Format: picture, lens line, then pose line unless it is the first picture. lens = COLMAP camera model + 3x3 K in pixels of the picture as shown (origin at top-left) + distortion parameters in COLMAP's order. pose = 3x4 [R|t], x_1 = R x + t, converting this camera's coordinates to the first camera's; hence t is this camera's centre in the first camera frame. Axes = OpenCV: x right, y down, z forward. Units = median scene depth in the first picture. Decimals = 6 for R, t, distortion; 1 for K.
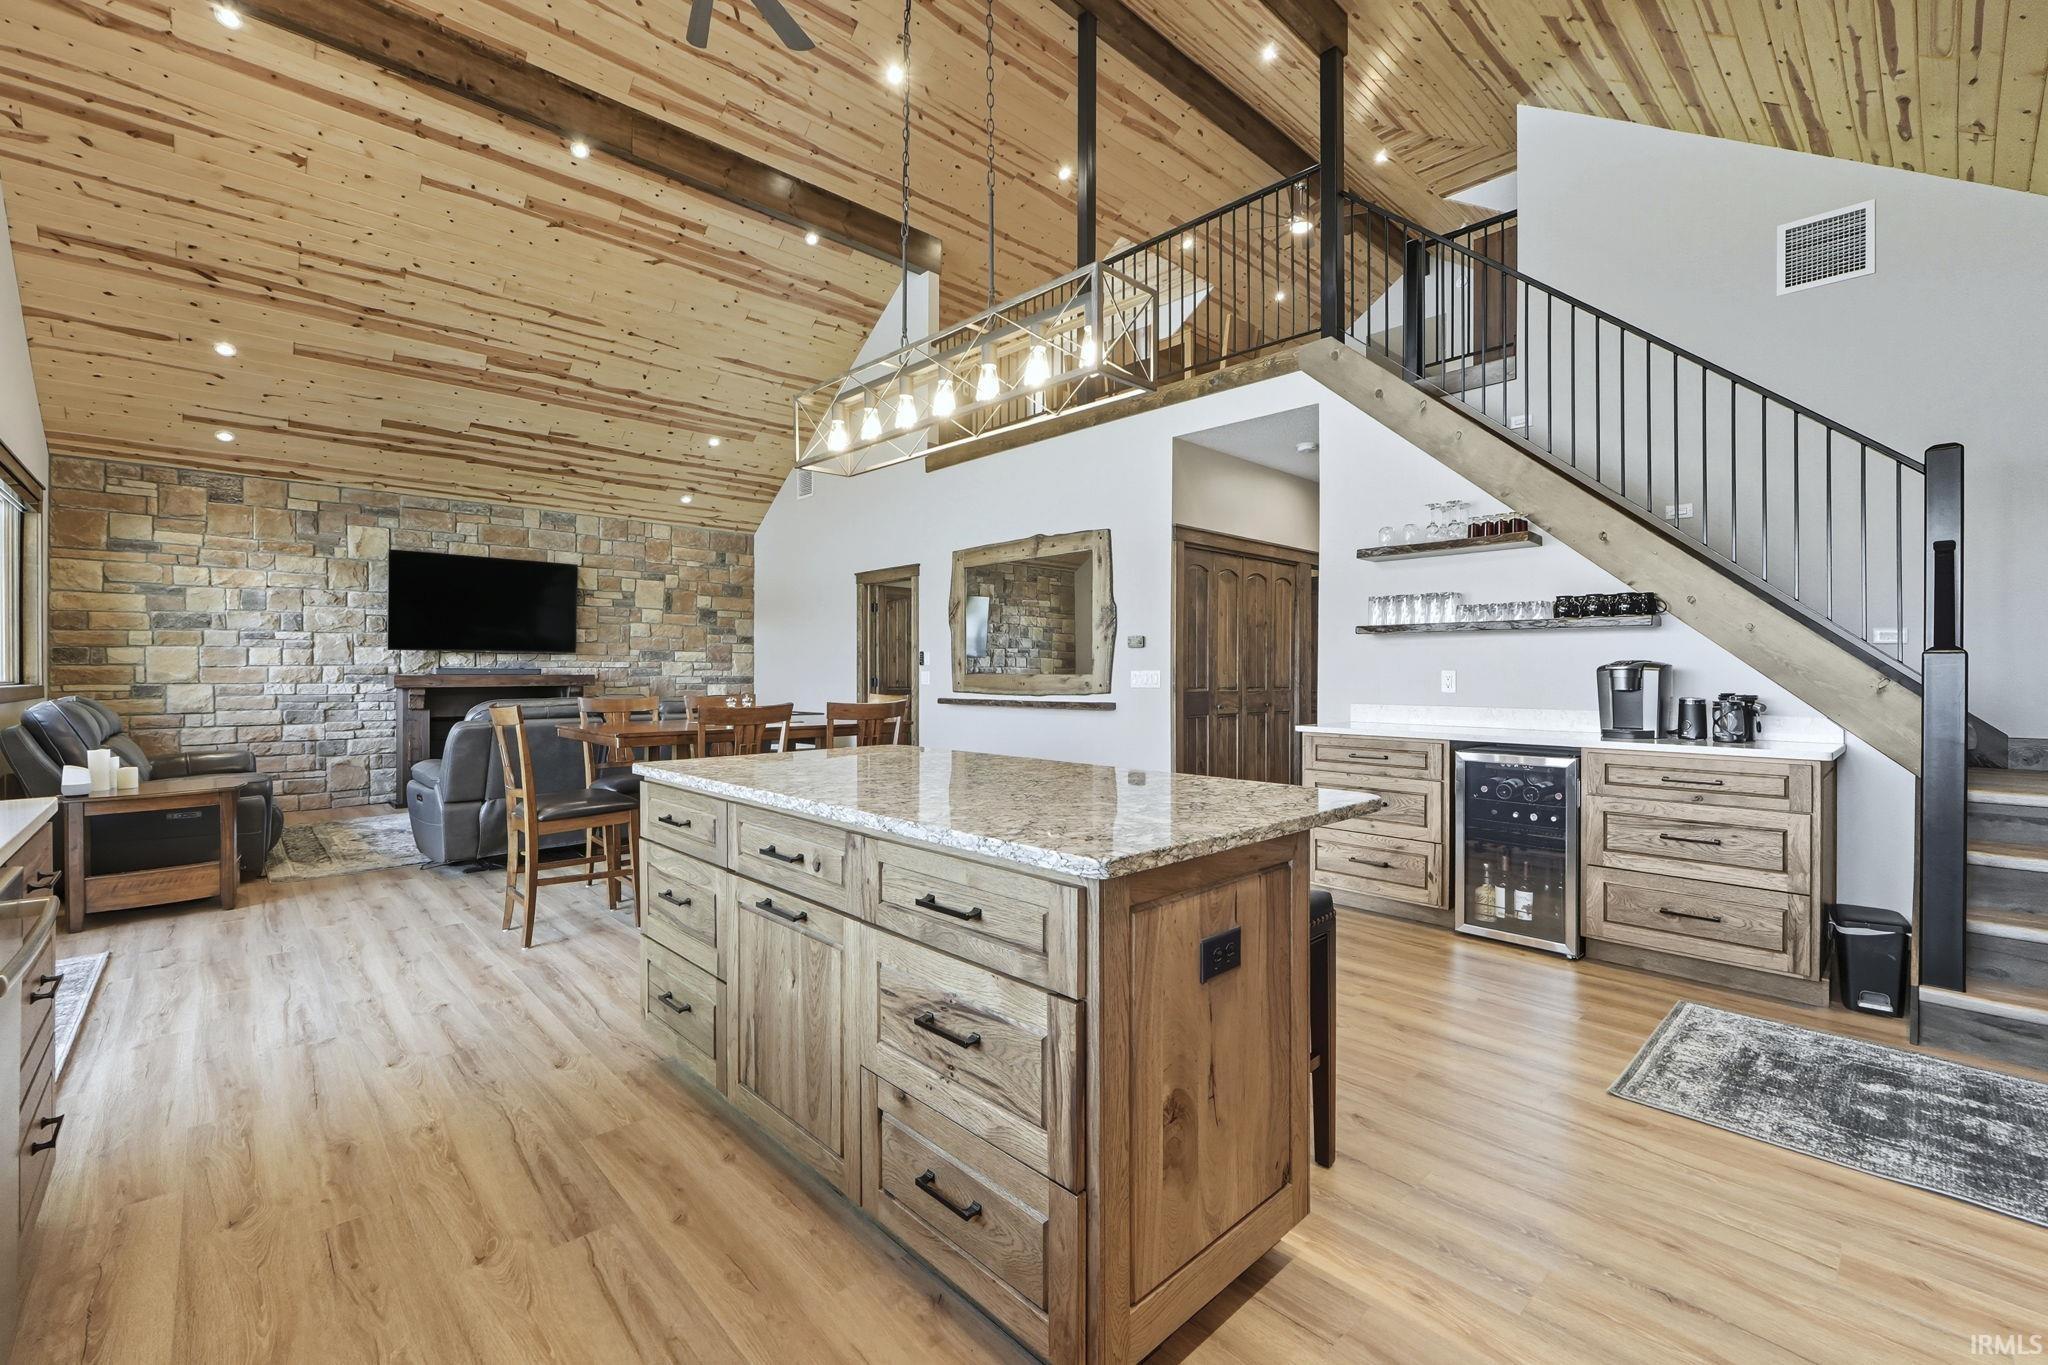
lens RADIAL K [[858.8, 0, 1028.4], [0, 858.8, 673.3], [0, 0, 1]] dist [-0.002877, 0.000475]
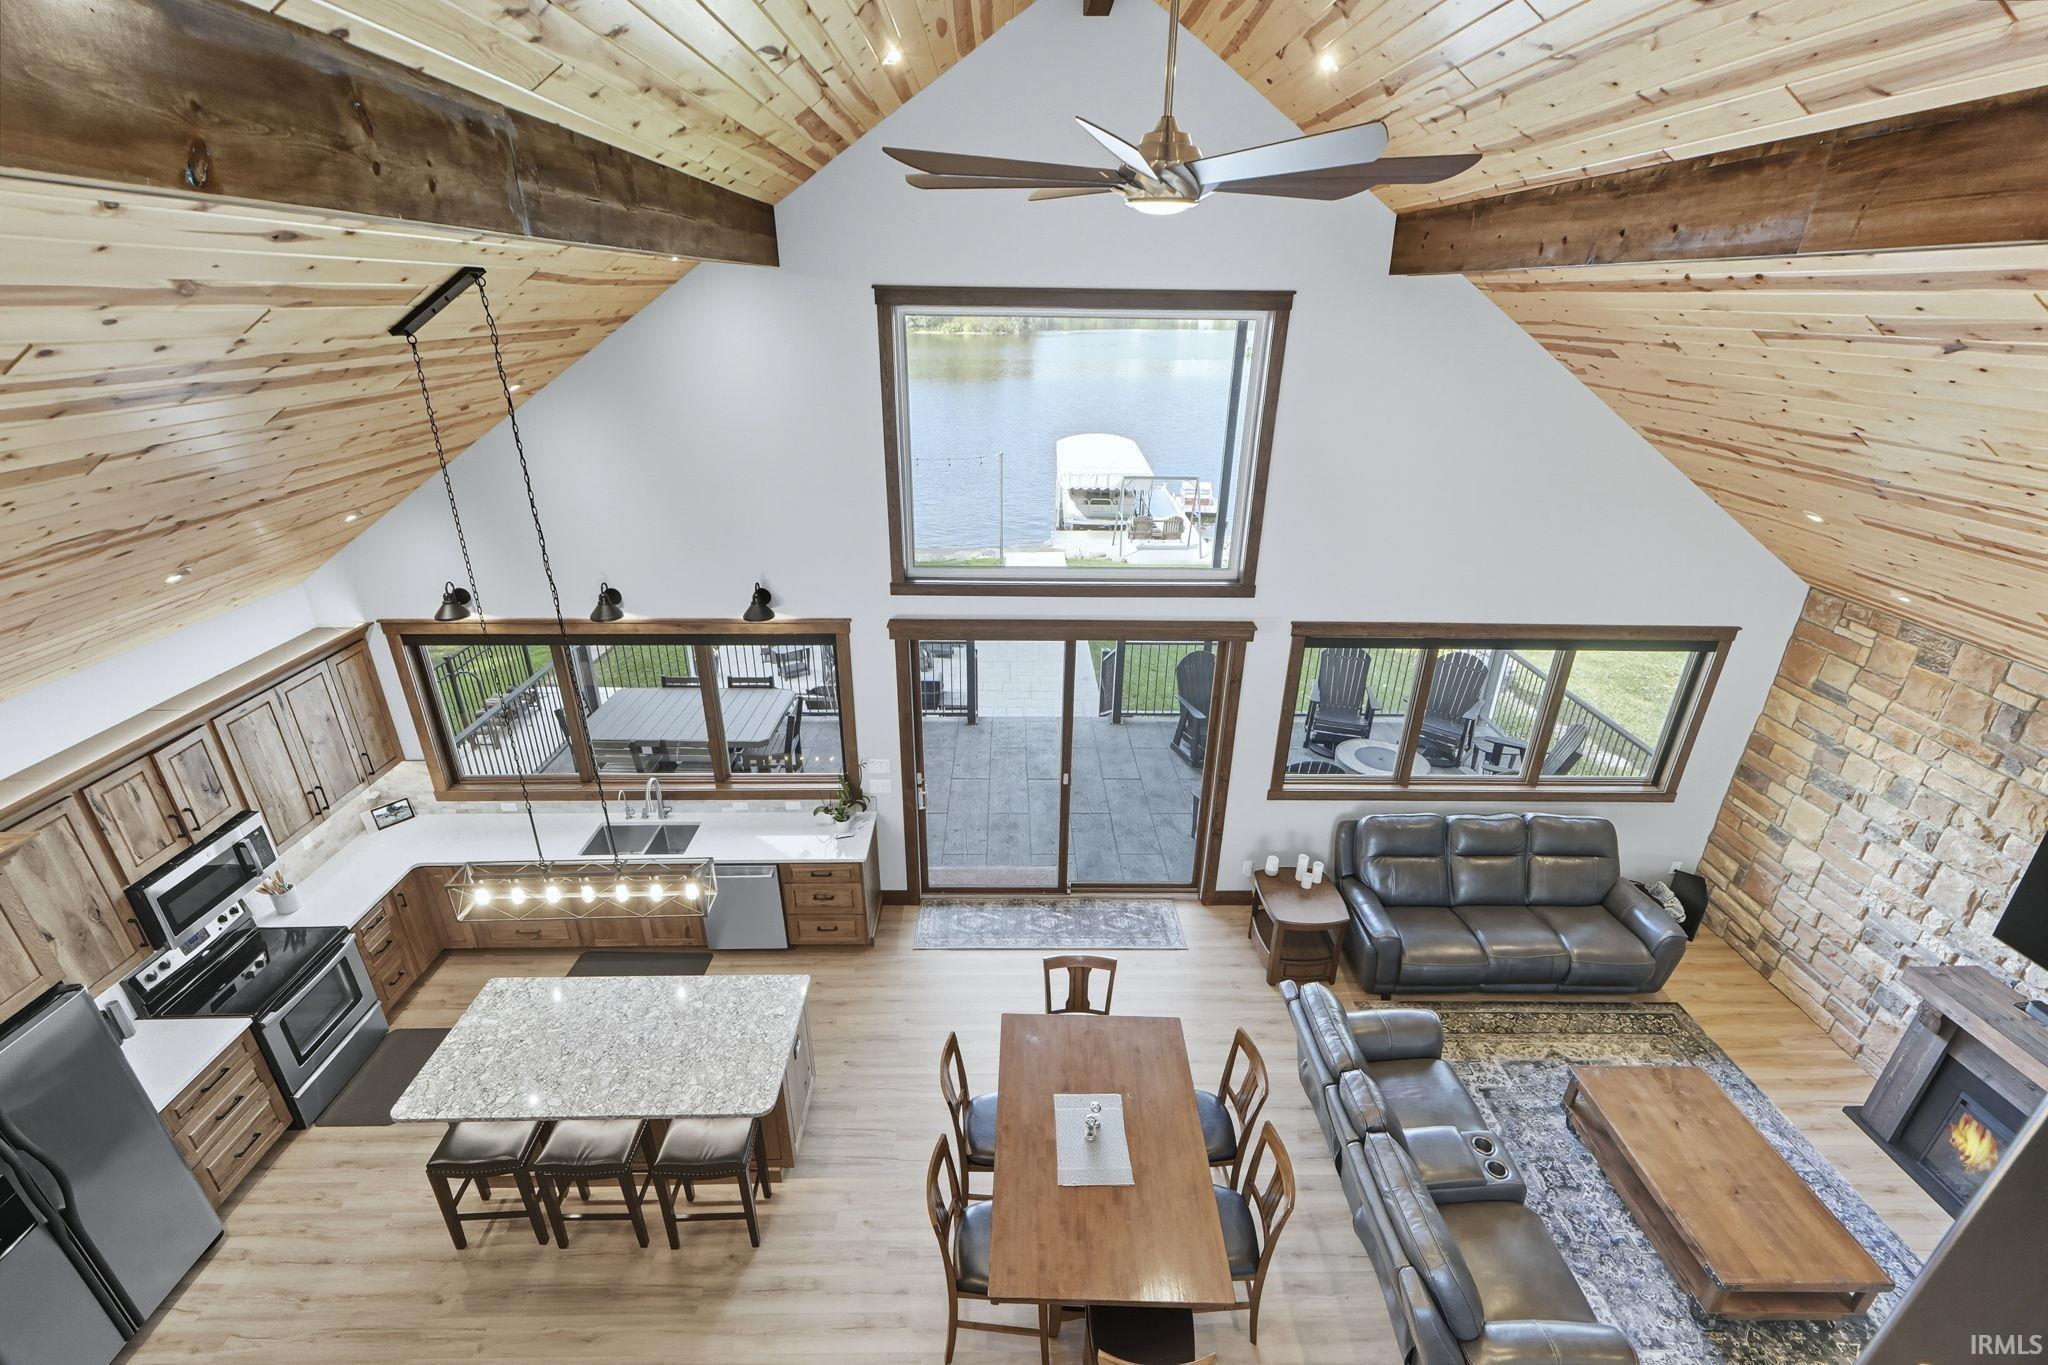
lens RADIAL K [[858.8, 0, 1024.9], [0, 858.8, 681.0], [0, 0, 1]] dist [-0.002877, 0.000475]
pose [[-0.675424, 0.294502, -0.676070, 0.124850], [-0.015290, 0.911003, 0.412116, -0.498039], [0.737271, 0.288690, -0.610811, 0.886981]]
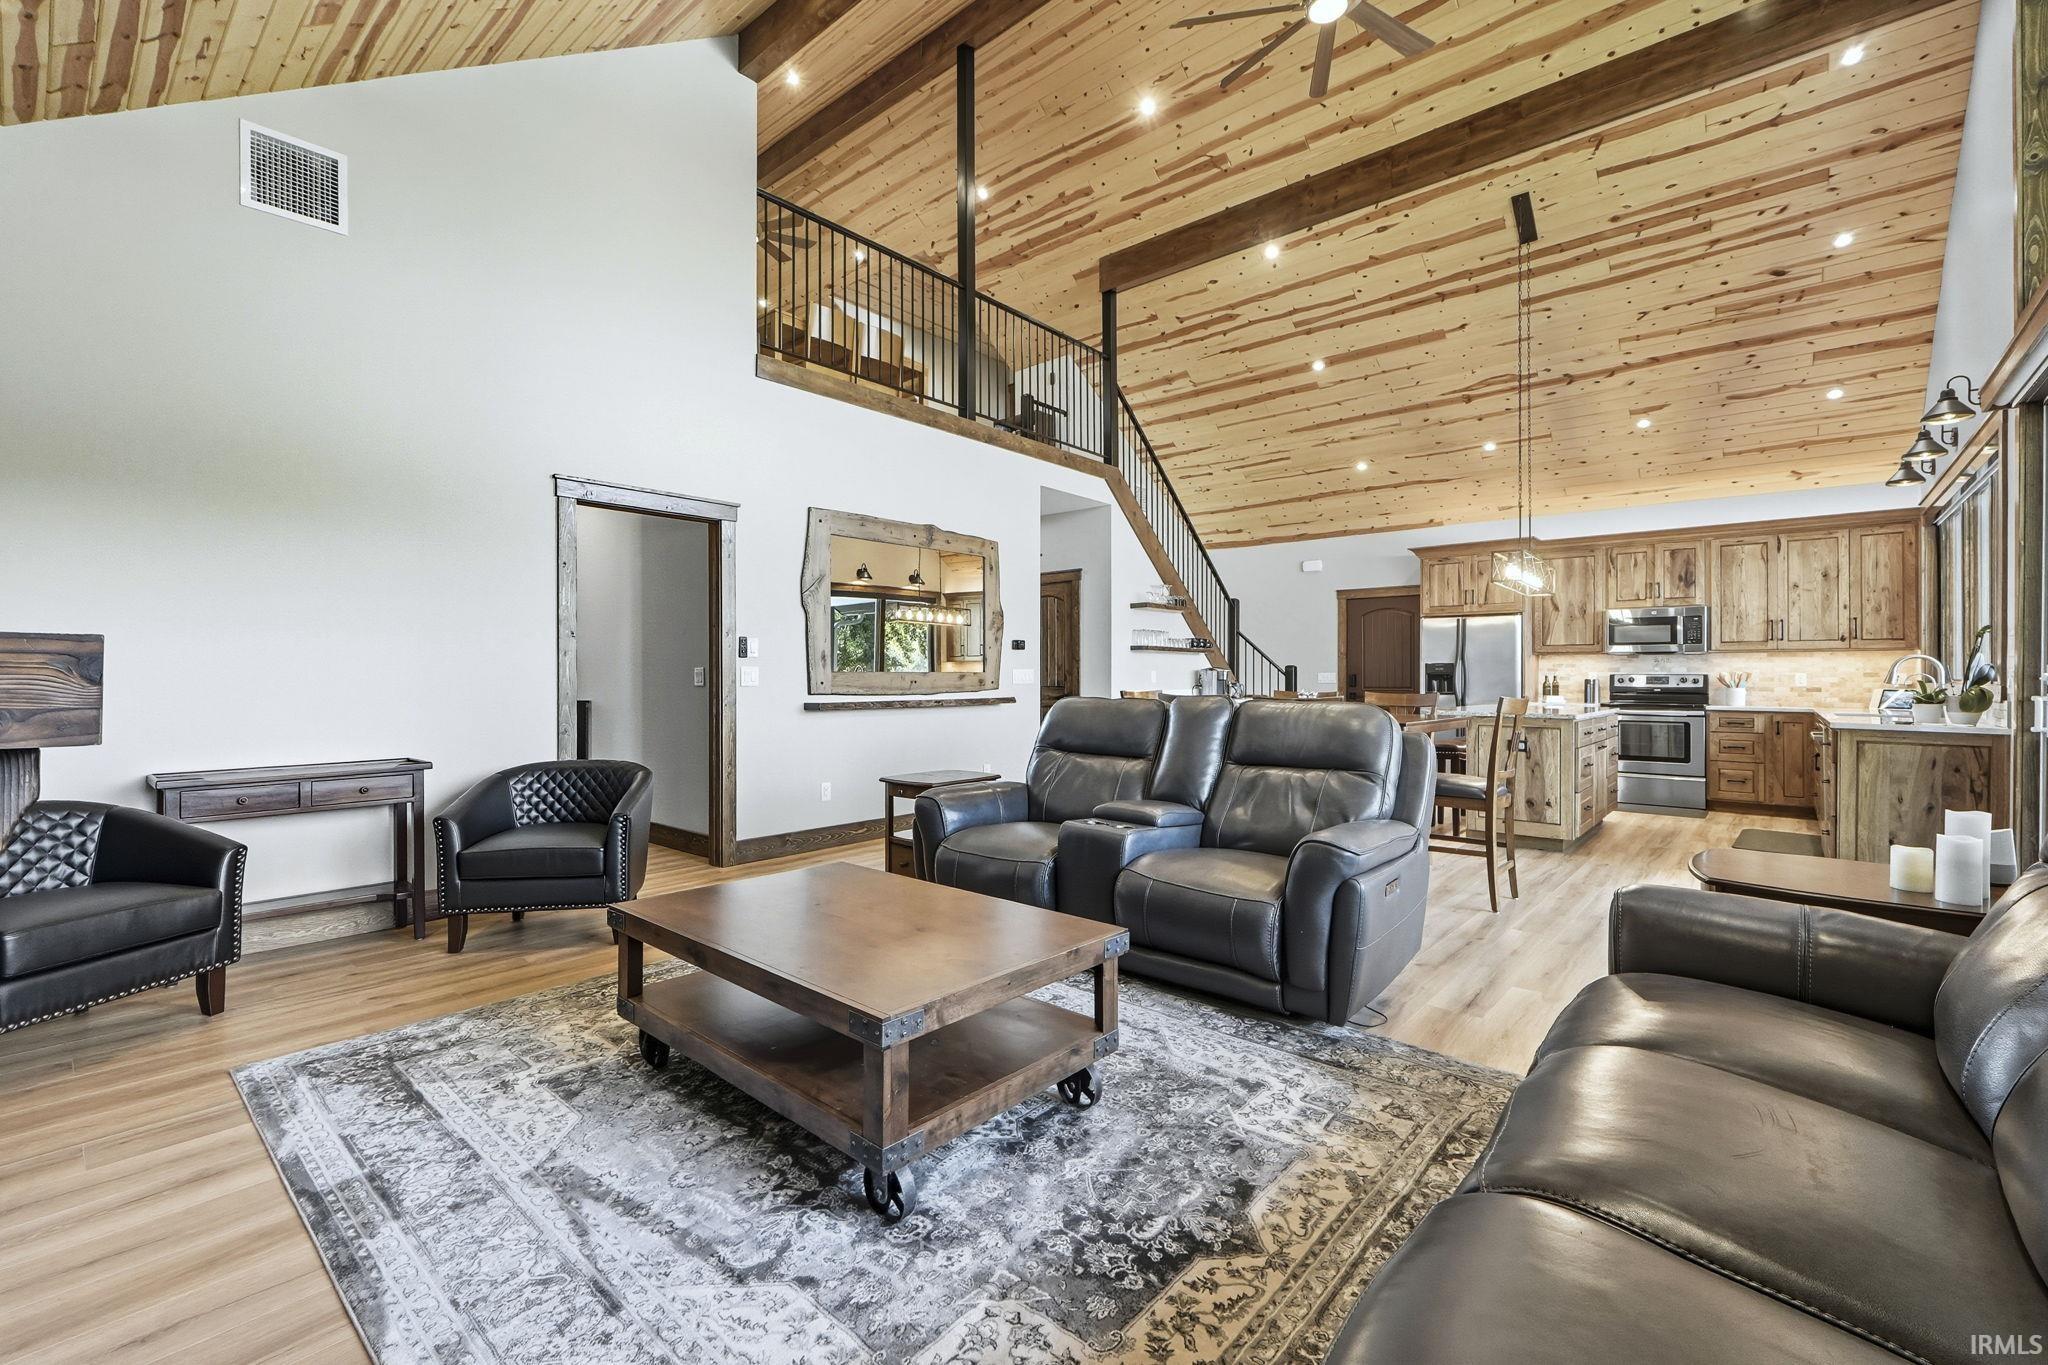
lens RADIAL K [[858.8, 0, 1030.1], [0, 858.8, 673.8], [0, 0, 1]] dist [-0.002877, 0.000475]
pose [[-0.082735, 0.003812, 0.996564, -0.906298], [-0.000615, 0.999992, -0.003876, 0.006053], [-0.996571, -0.000934, -0.082732, 0.930868]]
